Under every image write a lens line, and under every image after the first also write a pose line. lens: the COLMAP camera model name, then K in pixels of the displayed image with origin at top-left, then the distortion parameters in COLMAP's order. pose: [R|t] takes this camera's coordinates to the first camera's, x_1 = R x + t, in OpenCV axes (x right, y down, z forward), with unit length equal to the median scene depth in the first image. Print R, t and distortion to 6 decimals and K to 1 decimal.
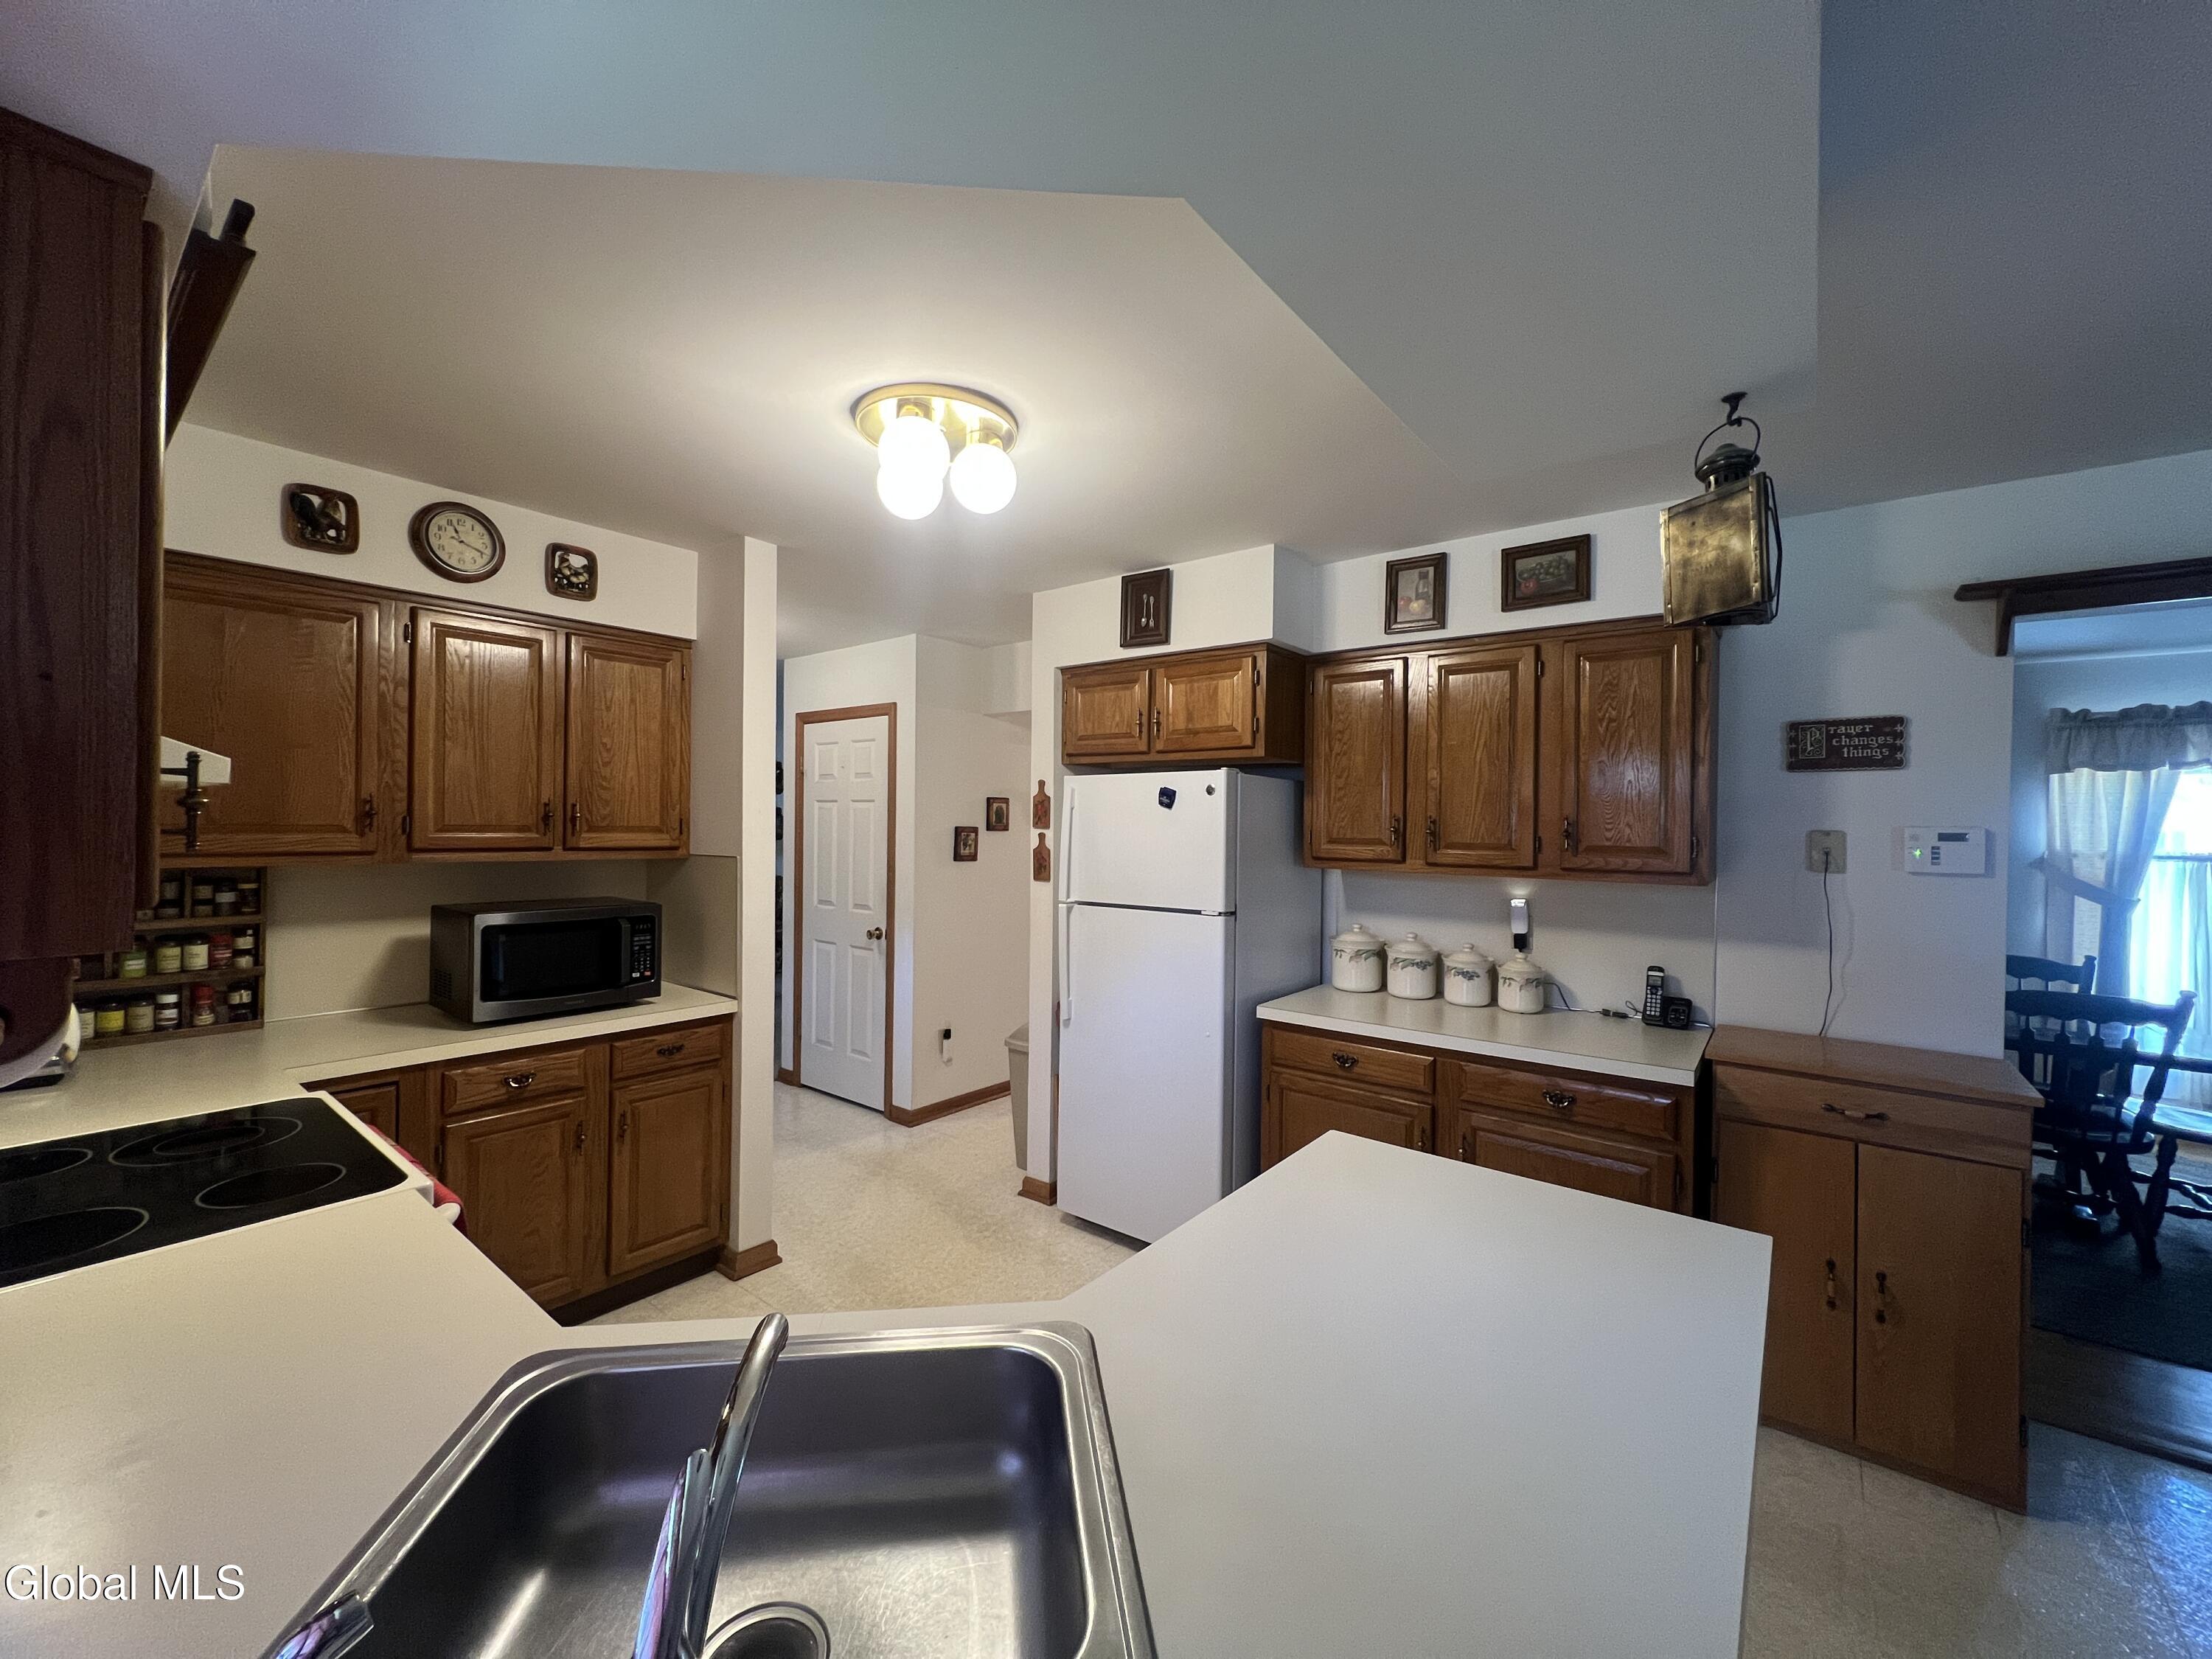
lens RADIAL K [[888.8, 0, 1112.0], [0, 888.8, 825.0], [0, 0, 1]] dist [0.000251, 0.000214]
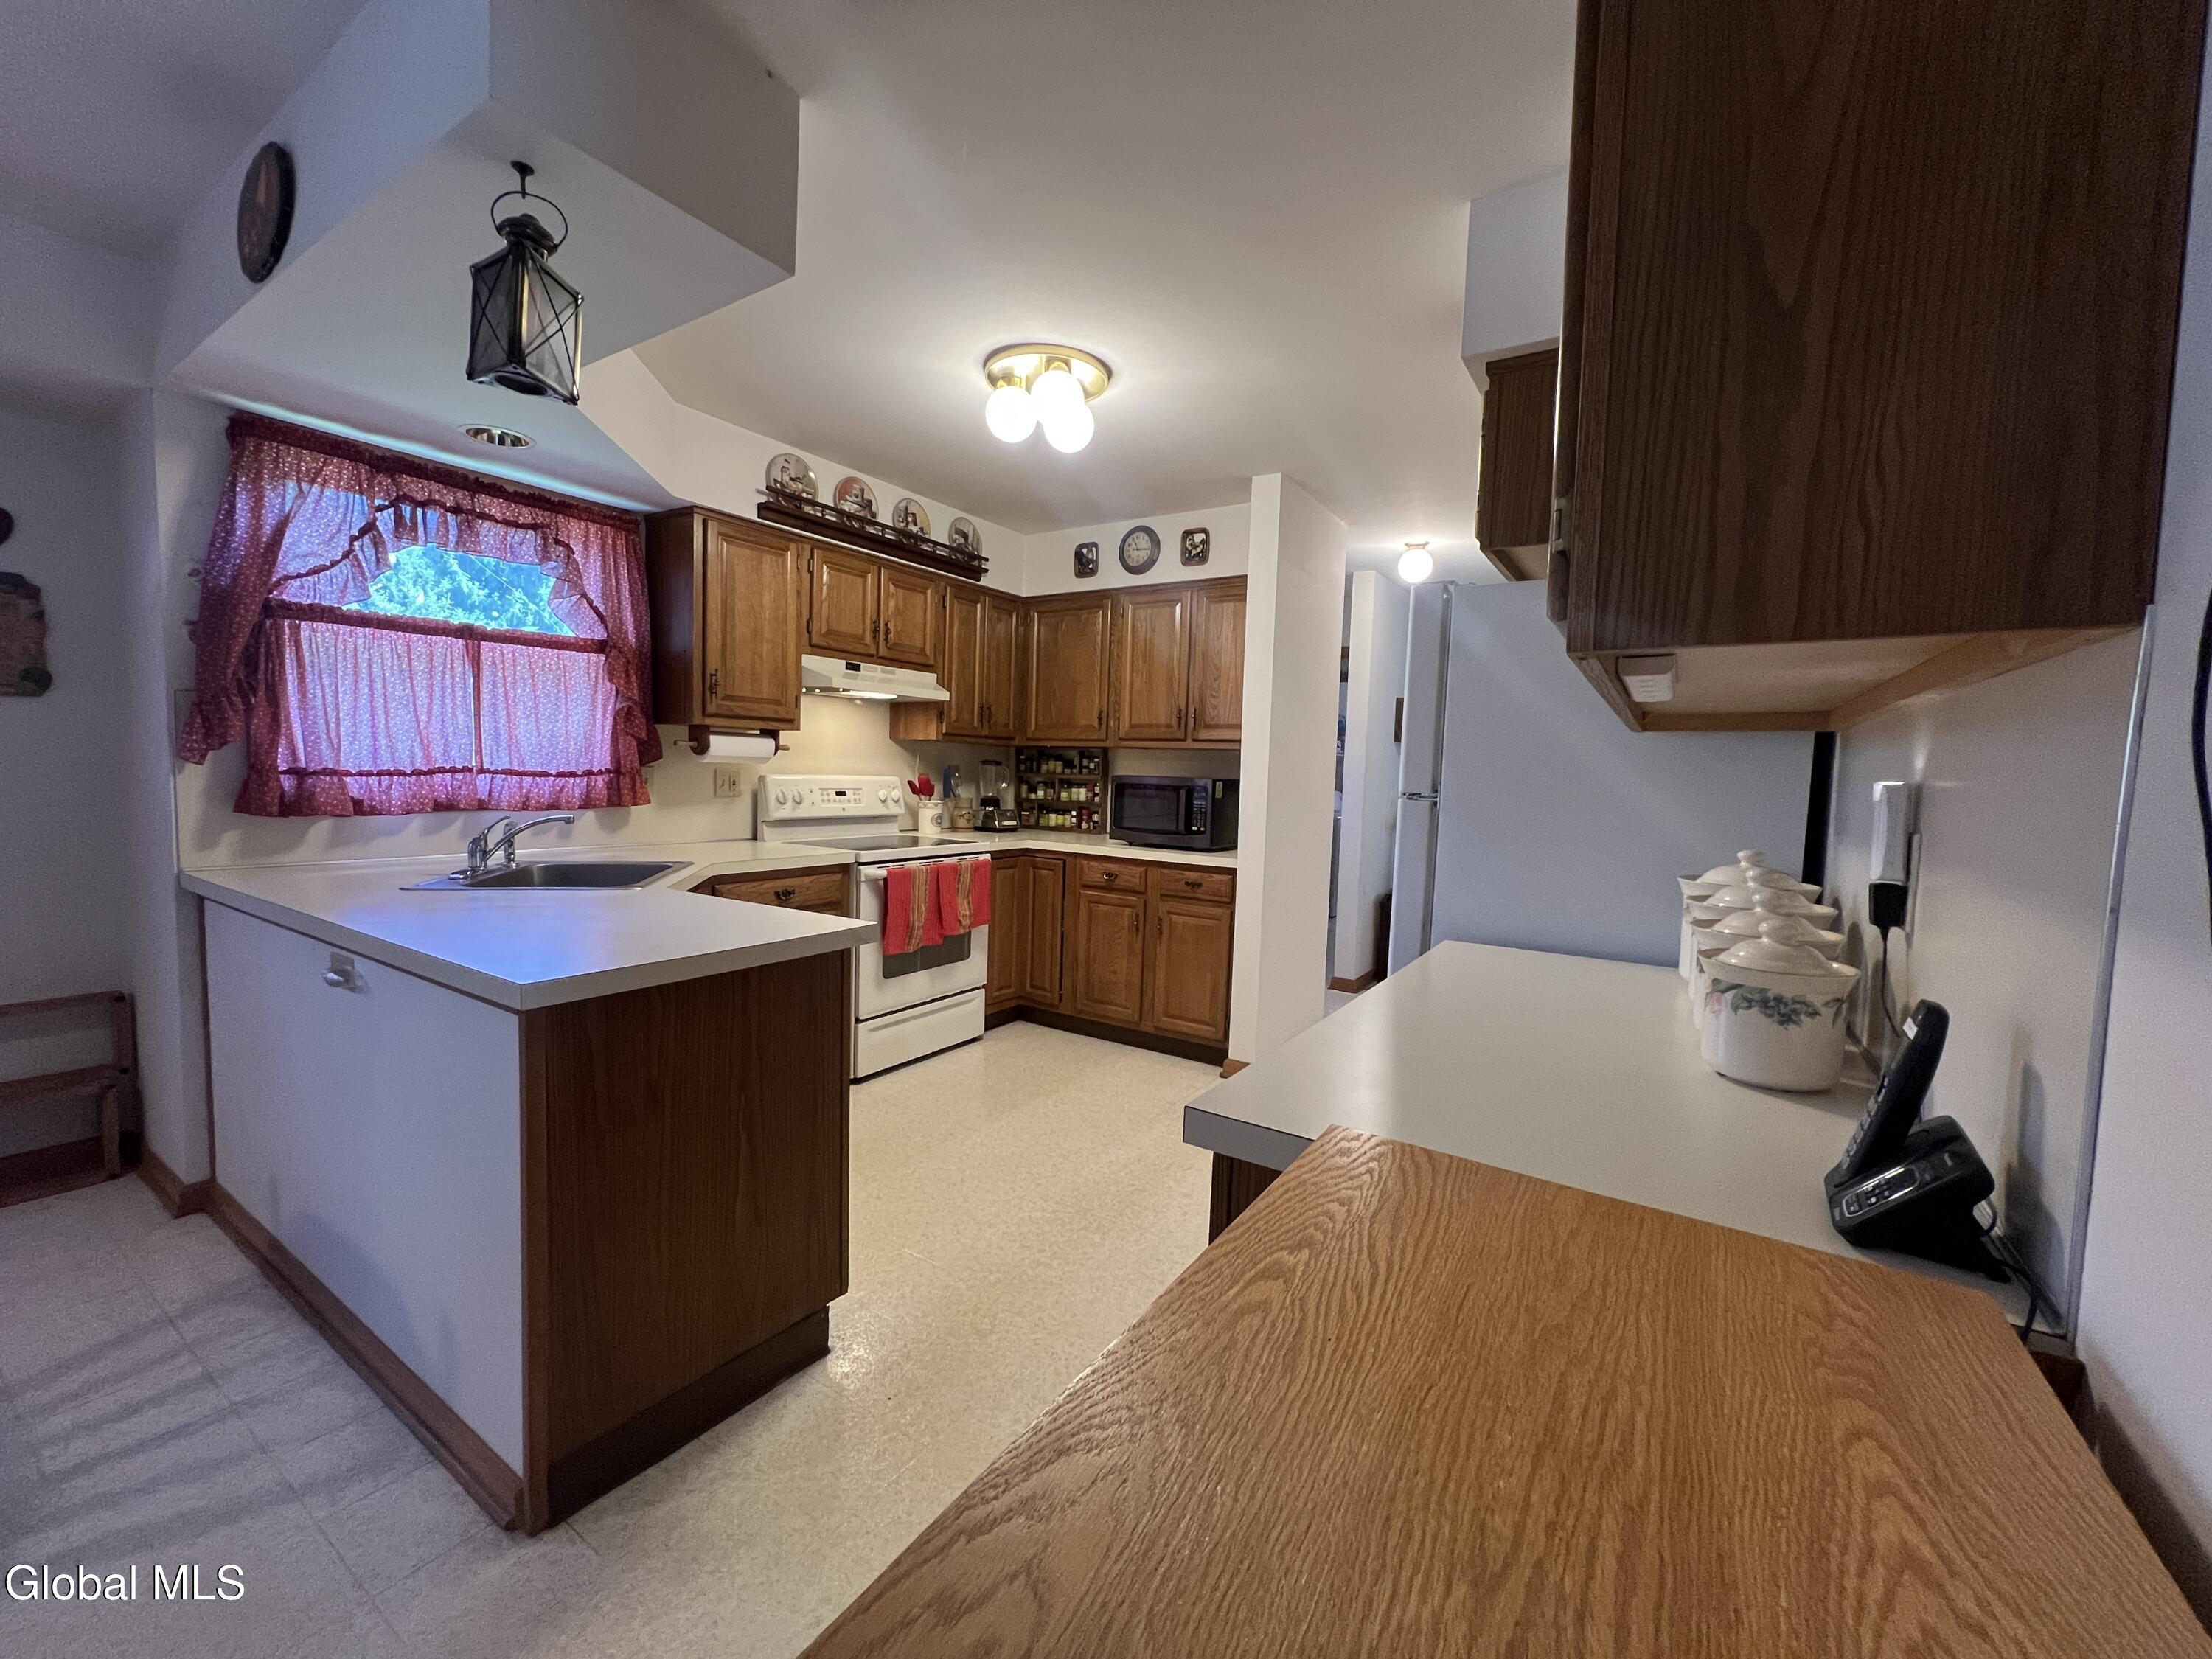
lens RADIAL K [[880.6, 0, 1106.0], [0, 880.6, 829.5], [0, 0, 1]] dist [-0.001200, -0.000052]
pose [[0.091724, 0.054499, -0.994292, 0.933733], [-0.036898, 0.998002, 0.051298, 0.119131], [0.995101, 0.031982, 0.093551, 0.834653]]
